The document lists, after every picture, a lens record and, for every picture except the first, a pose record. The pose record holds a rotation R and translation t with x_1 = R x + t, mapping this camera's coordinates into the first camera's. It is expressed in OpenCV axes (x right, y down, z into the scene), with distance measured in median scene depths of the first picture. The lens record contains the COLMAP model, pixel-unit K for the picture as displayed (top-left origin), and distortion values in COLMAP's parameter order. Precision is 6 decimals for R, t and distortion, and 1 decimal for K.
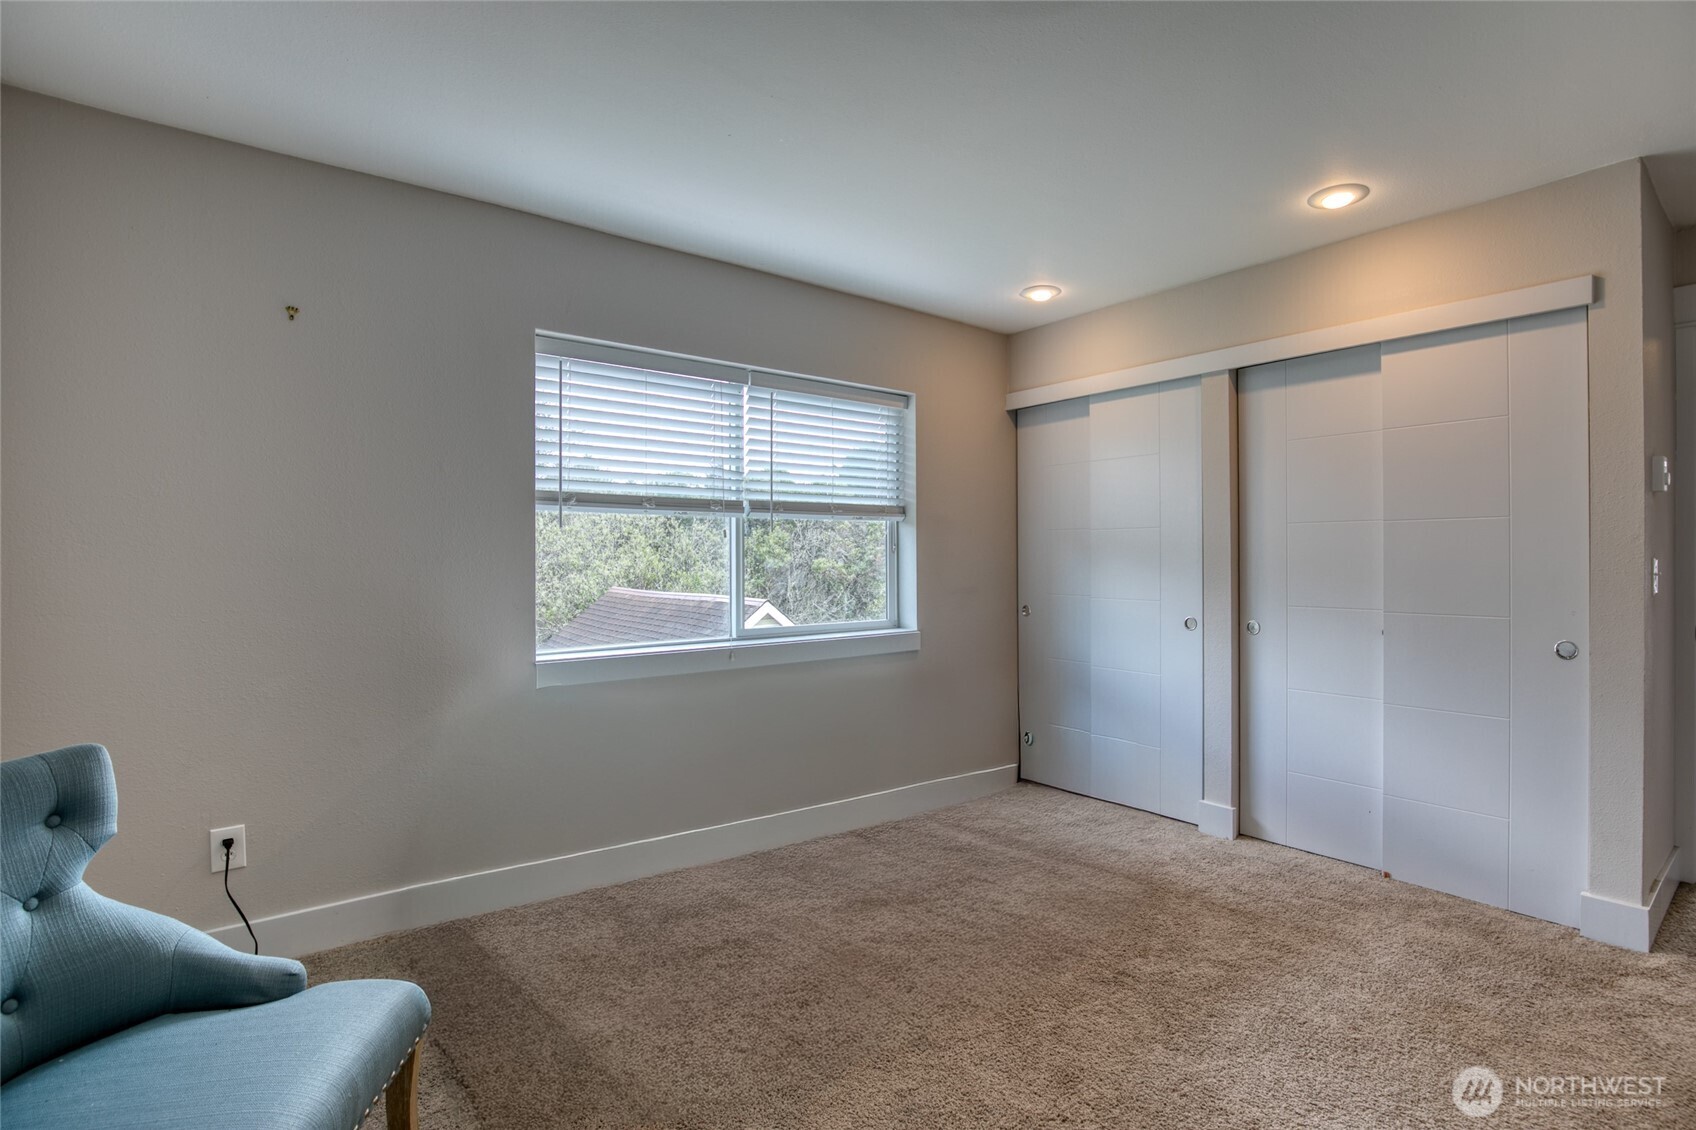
lens RADIAL K [[787.2, 0, 862.2], [0, 787.2, 561.1], [0, 0, 1]] dist [-0.030522, 0.002313]
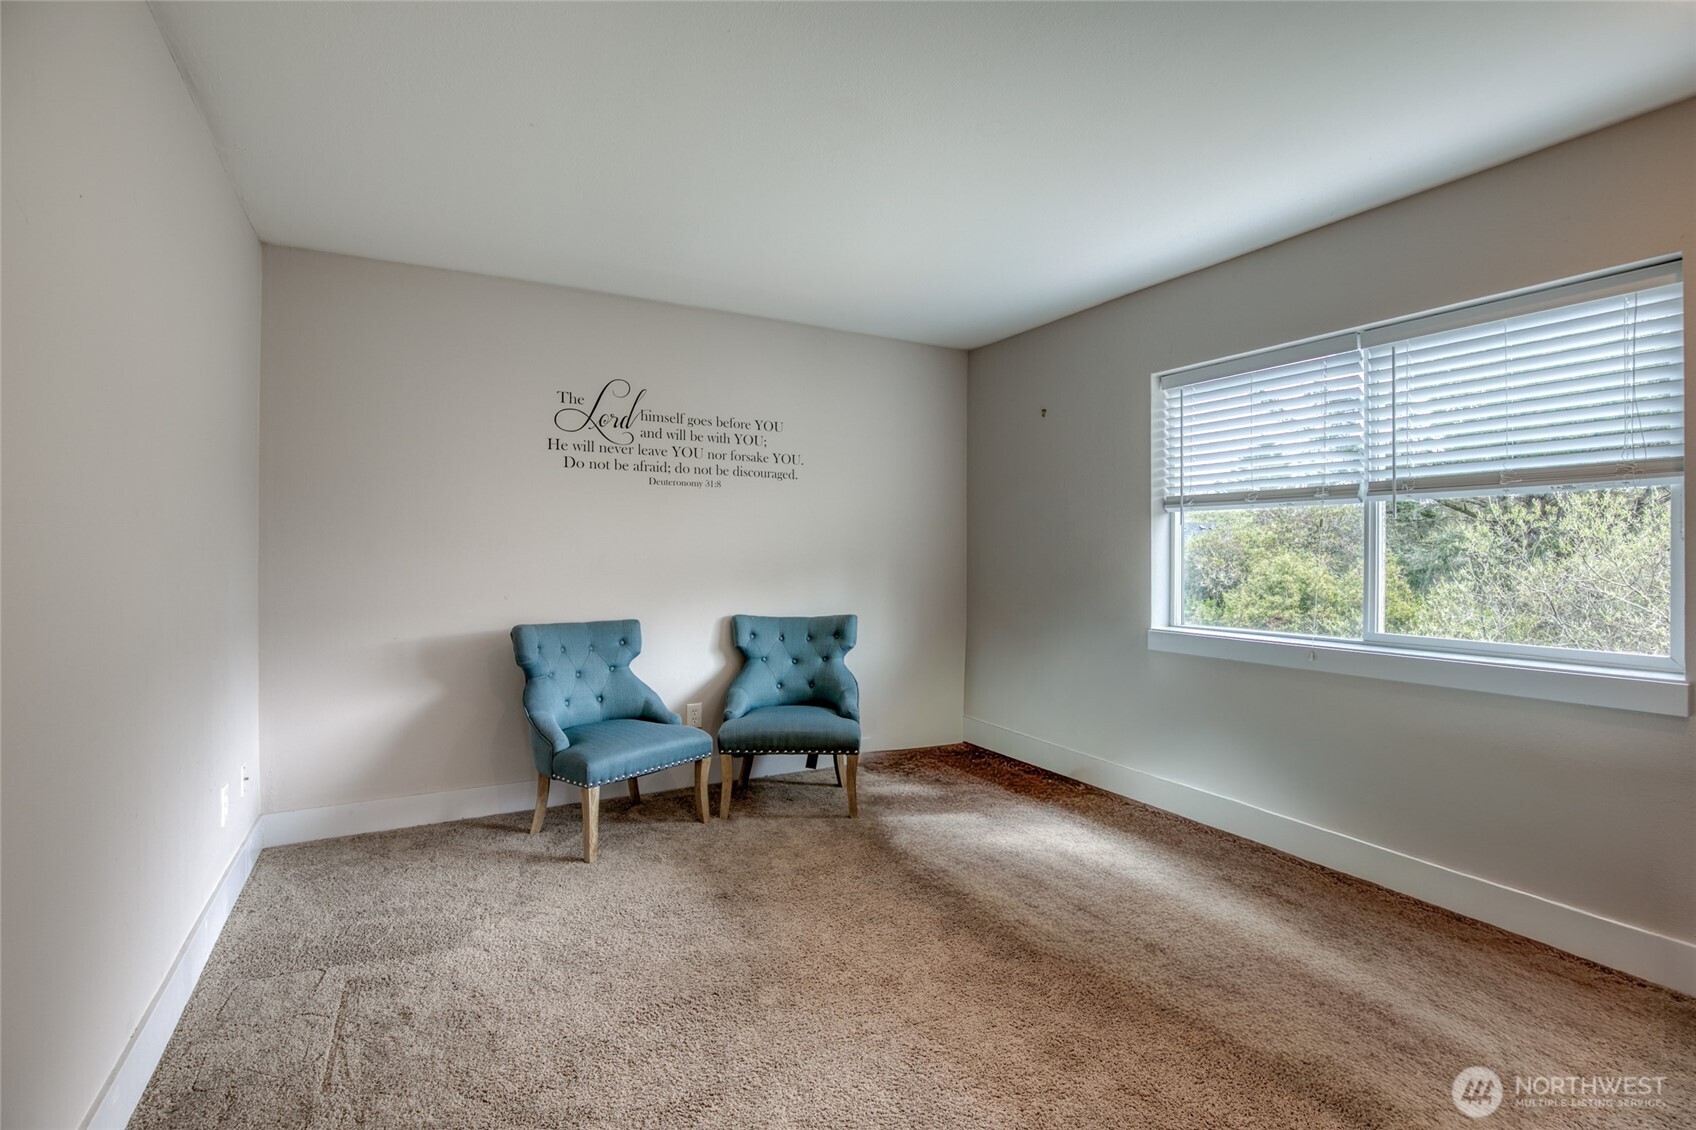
lens RADIAL K [[787.2, 0, 852.1], [0, 787.2, 555.4], [0, 0, 1]] dist [-0.030522, 0.002313]
pose [[-0.153172, 0.008406, -0.988164, 0.777939], [-0.000366, 0.999963, 0.008563, -0.005457], [0.988200, 0.001674, -0.153163, 0.579460]]
